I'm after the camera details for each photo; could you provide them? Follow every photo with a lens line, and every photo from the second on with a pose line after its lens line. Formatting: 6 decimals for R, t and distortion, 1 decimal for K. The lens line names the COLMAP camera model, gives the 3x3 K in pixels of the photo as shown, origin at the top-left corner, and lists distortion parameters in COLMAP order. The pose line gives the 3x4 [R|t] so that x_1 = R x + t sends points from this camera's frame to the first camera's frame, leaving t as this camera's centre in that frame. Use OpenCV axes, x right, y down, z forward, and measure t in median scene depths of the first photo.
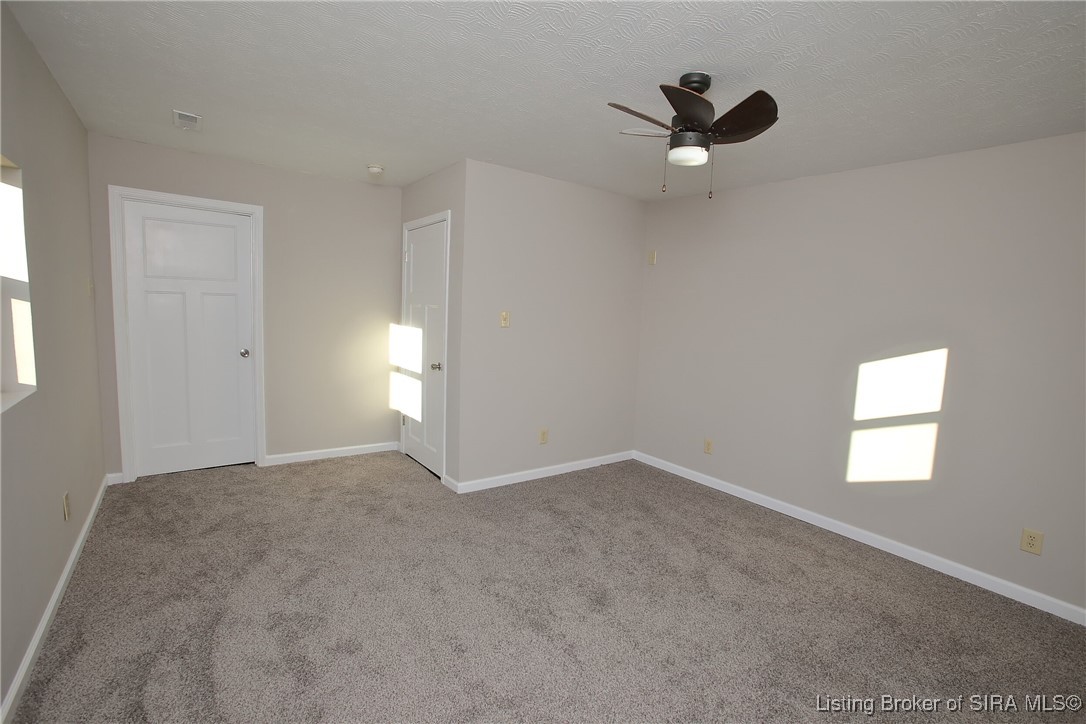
lens RADIAL K [[500.2, 0, 546.6], [0, 500.2, 358.0], [0, 0, 1]] dist [-0.053096, 0.023349]
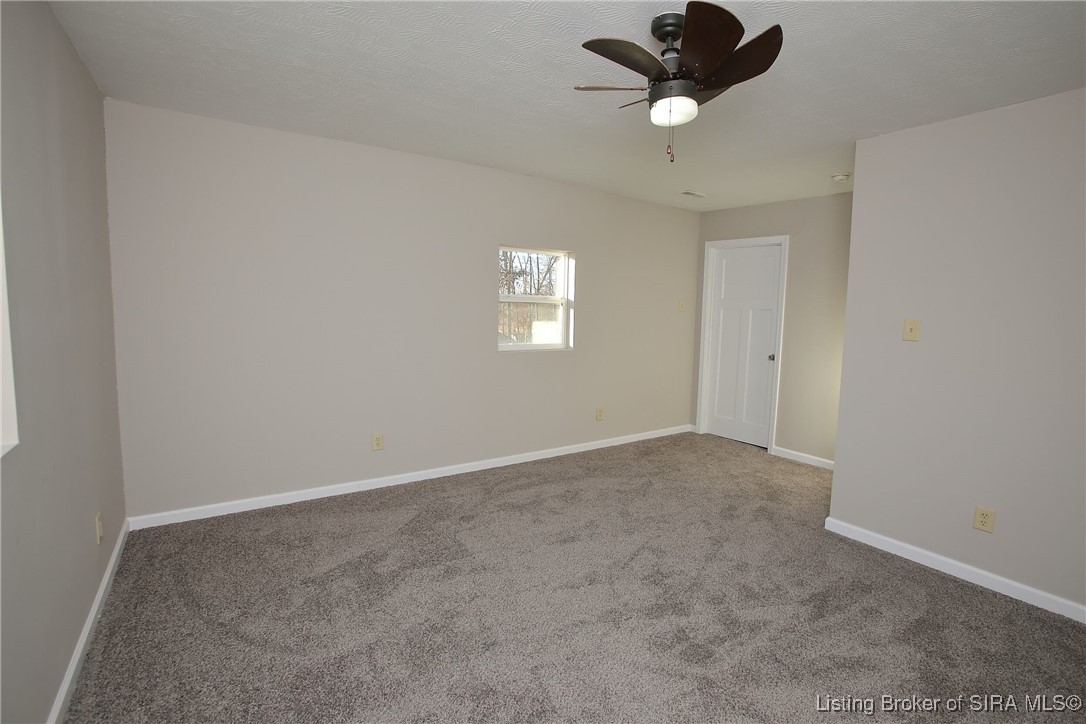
lens RADIAL K [[500.2, 0, 546.6], [0, 500.2, 358.0], [0, 0, 1]] dist [-0.053096, 0.023349]
pose [[-0.027694, 0.052843, -0.998219, 0.726916], [-0.124809, 0.990605, 0.055903, -0.008889], [0.991794, 0.126135, -0.020838, 0.541981]]
